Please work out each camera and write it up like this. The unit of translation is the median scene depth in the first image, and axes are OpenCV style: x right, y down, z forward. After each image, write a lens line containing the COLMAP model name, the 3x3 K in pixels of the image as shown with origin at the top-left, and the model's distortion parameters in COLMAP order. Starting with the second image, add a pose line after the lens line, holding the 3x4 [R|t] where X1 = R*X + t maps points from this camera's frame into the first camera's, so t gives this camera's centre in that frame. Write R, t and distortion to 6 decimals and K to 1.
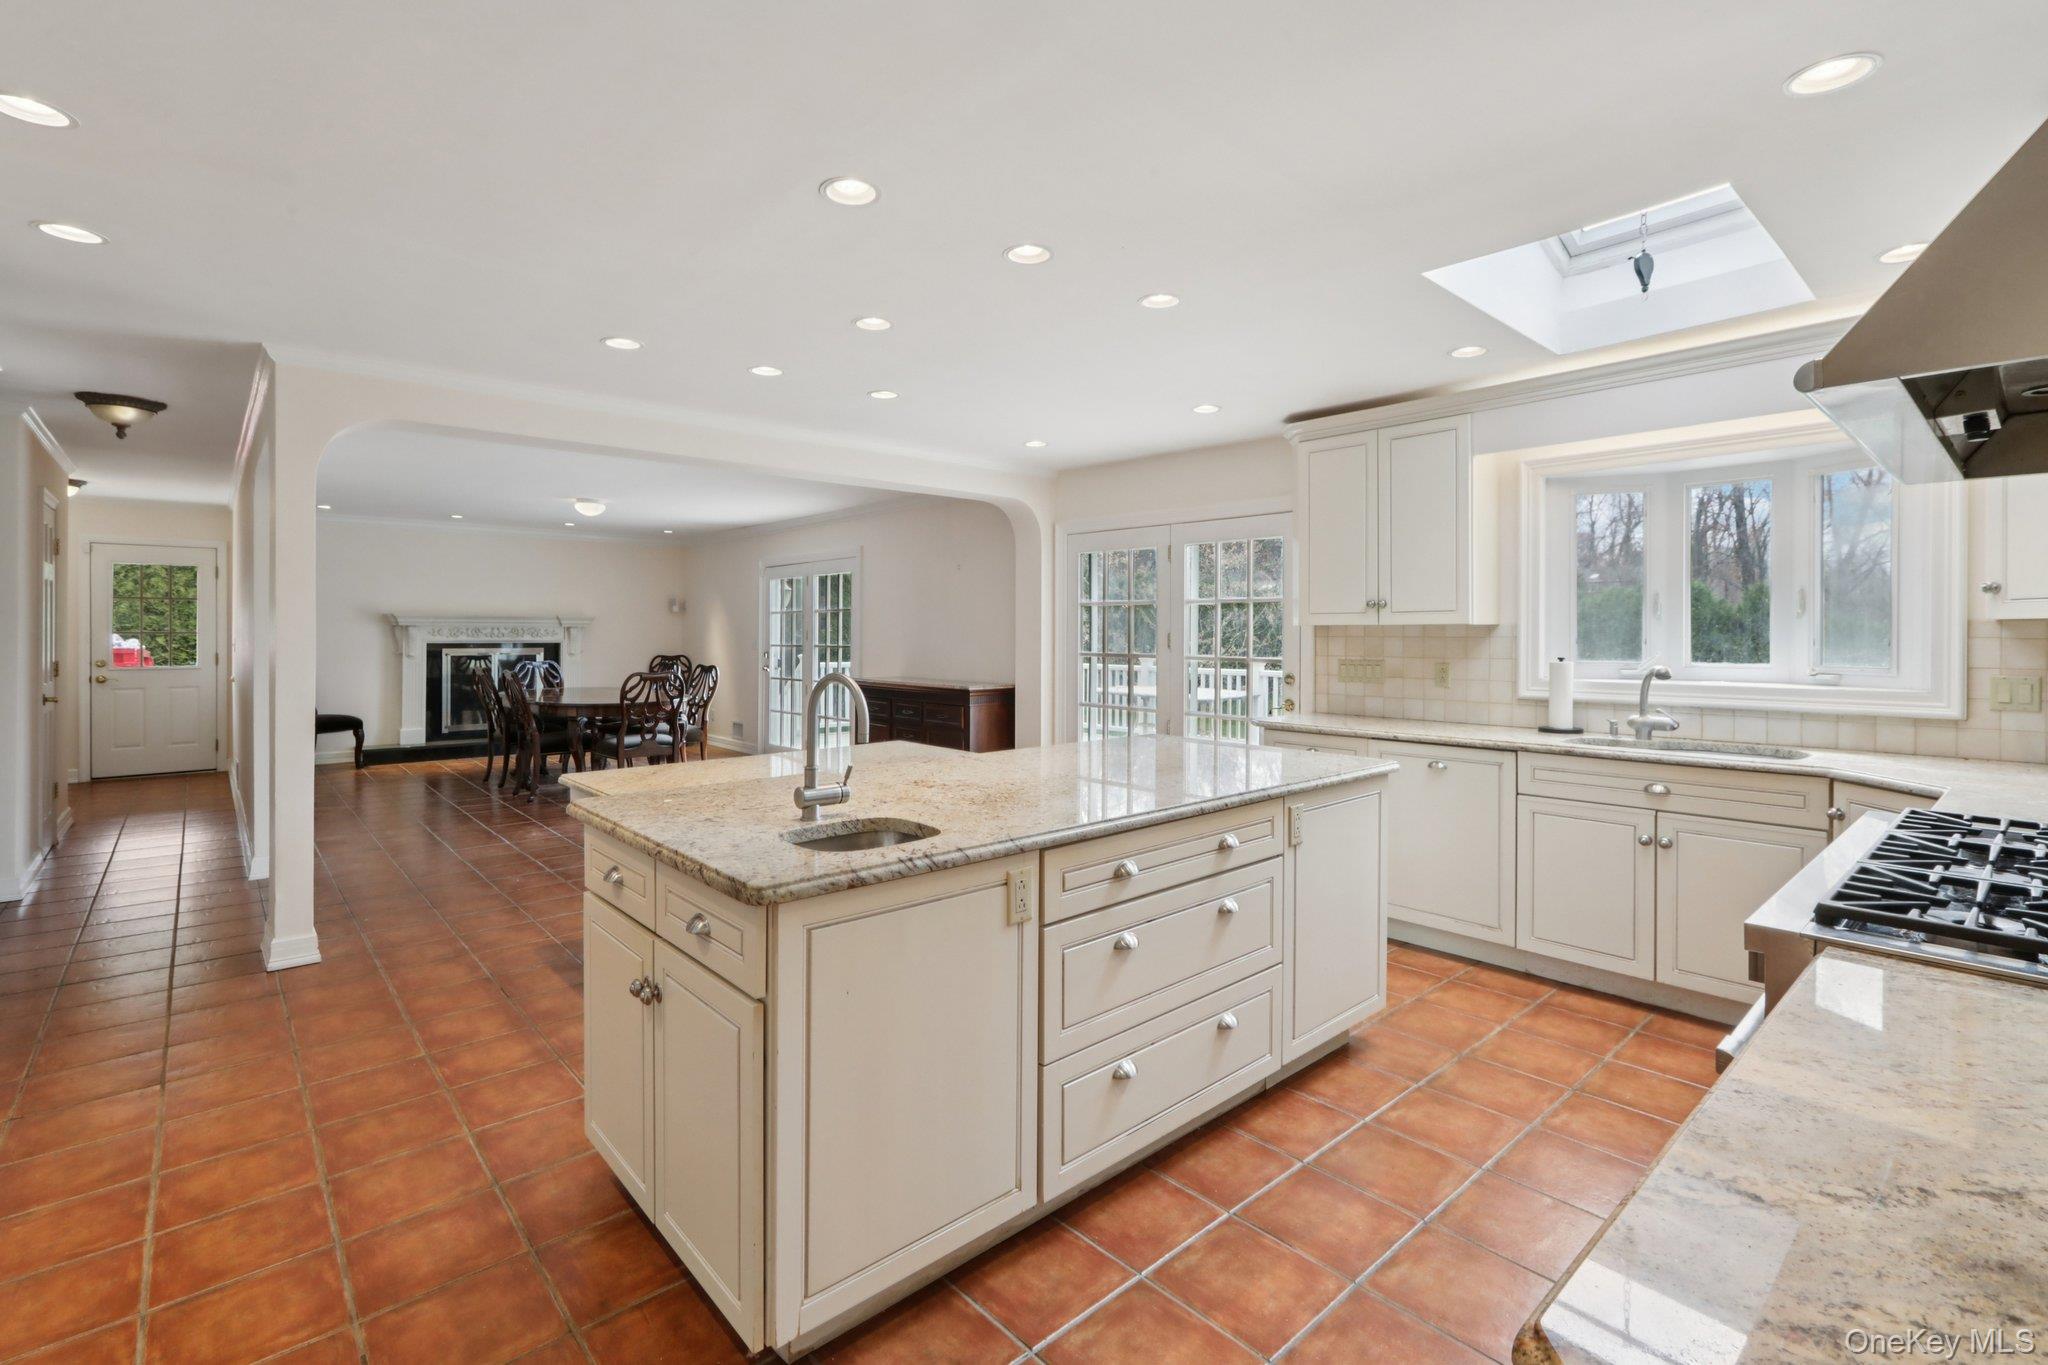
lens RADIAL K [[934.6, 0, 996.7], [0, 934.6, 632.1], [0, 0, 1]] dist [-0.006060, 0.002136]
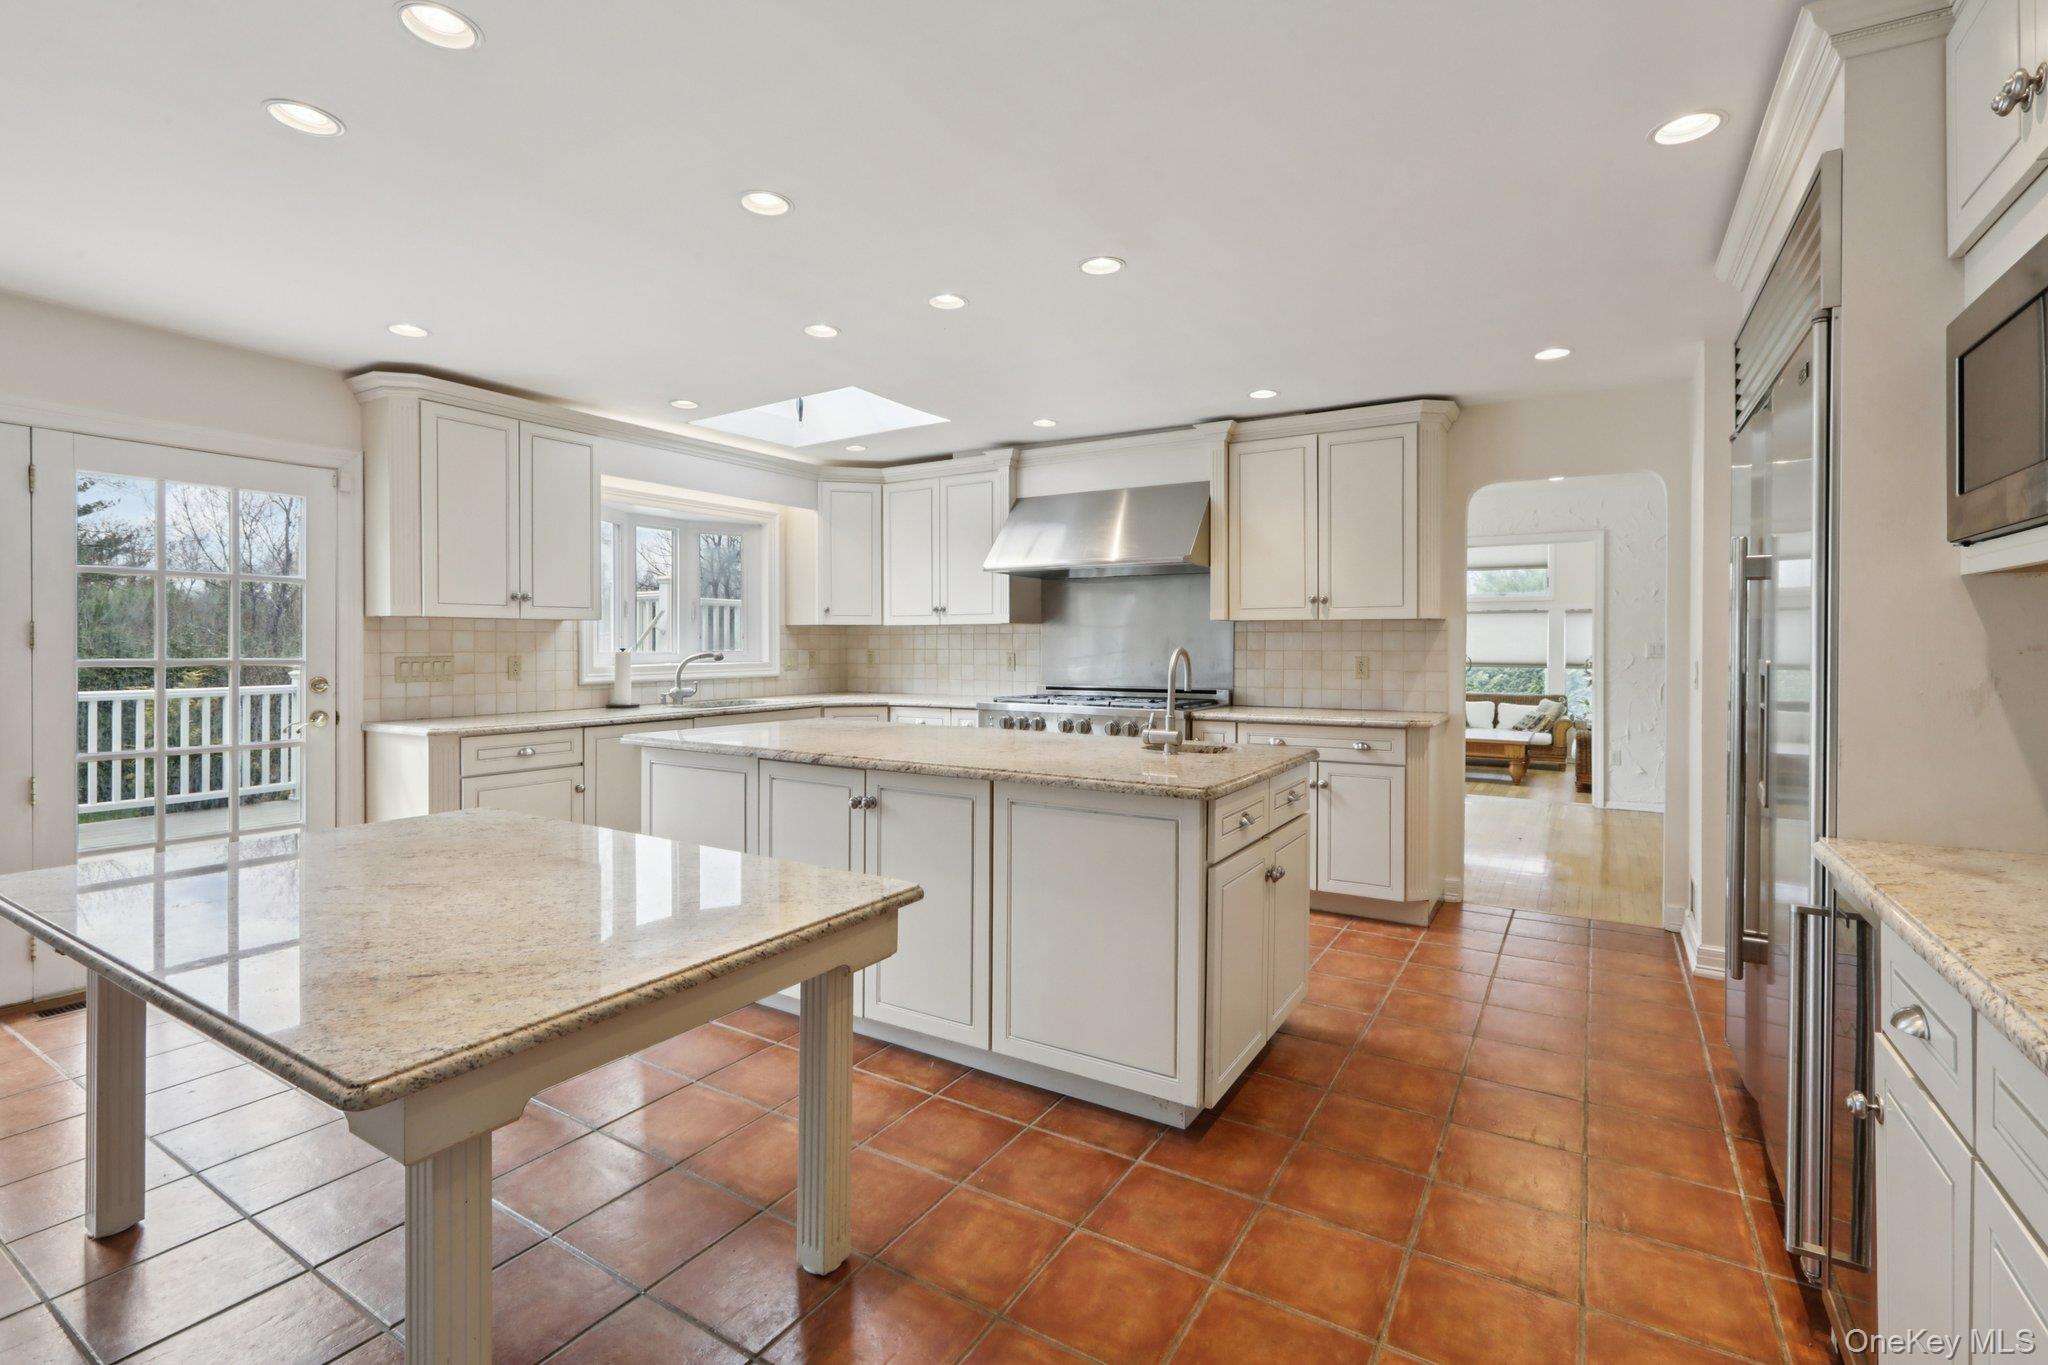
lens RADIAL K [[934.6, 0, 1032.0], [0, 934.6, 649.2], [0, 0, 1]] dist [-0.006060, 0.002136]
pose [[-0.317925, -0.009078, 0.948073, -0.825903], [-0.003118, 0.999959, 0.008529, 0.016512], [-0.948111, -0.000244, -0.317940, 0.928504]]
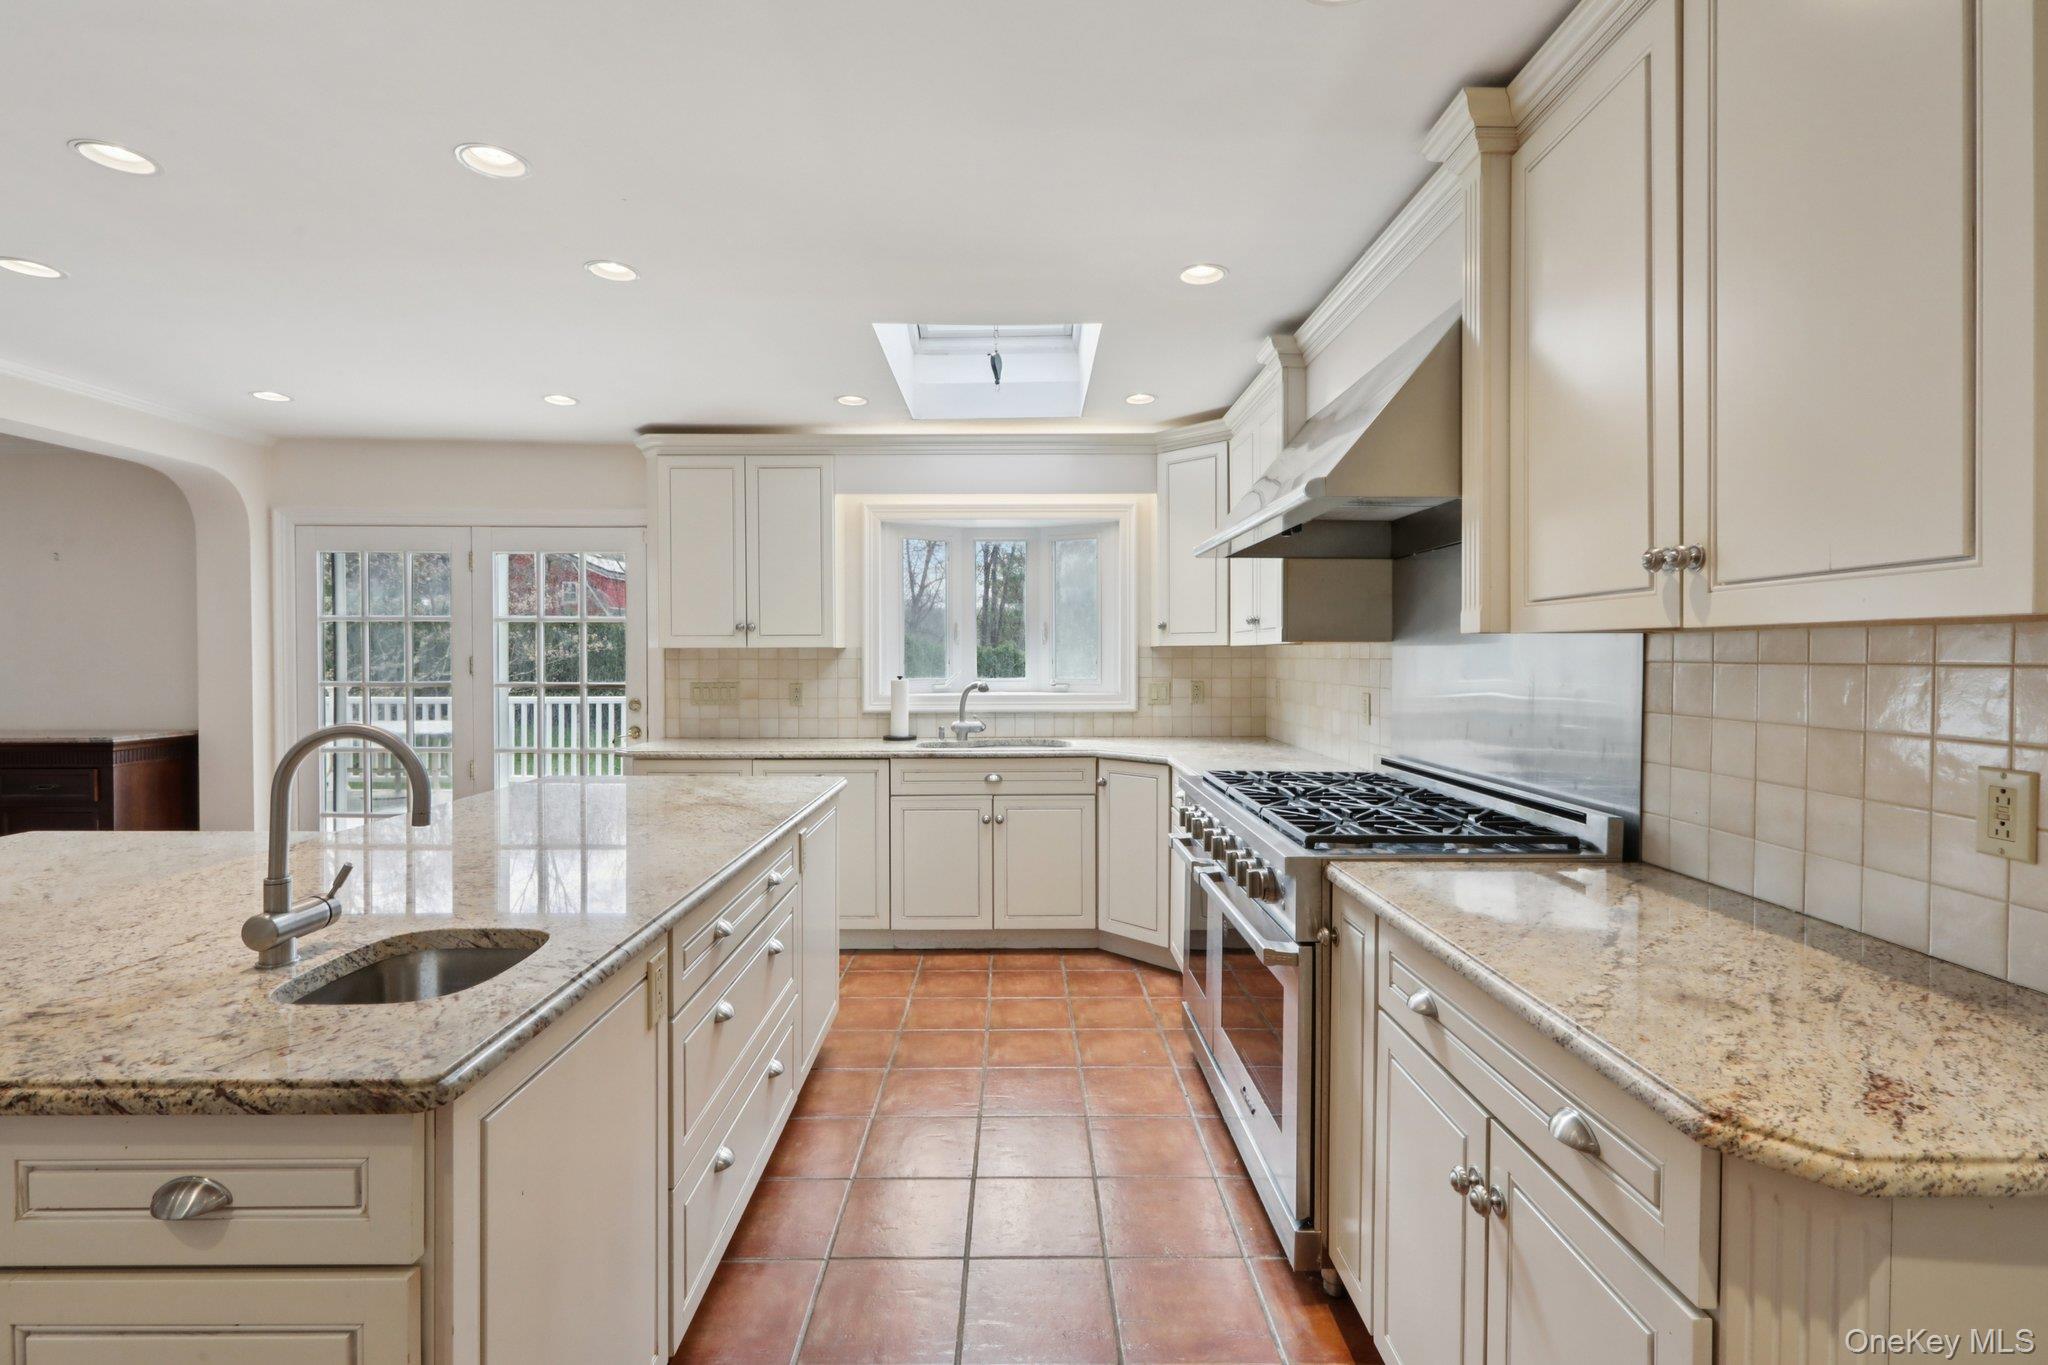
lens RADIAL K [[934.6, 0, 993.8], [0, 934.6, 663.2], [0, 0, 1]] dist [-0.006060, 0.002136]
pose [[0.647325, -0.009561, 0.762154, -0.229764], [0.001145, 0.999932, 0.011572, -0.002560], [-0.762213, -0.006618, 0.647292, 0.156314]]
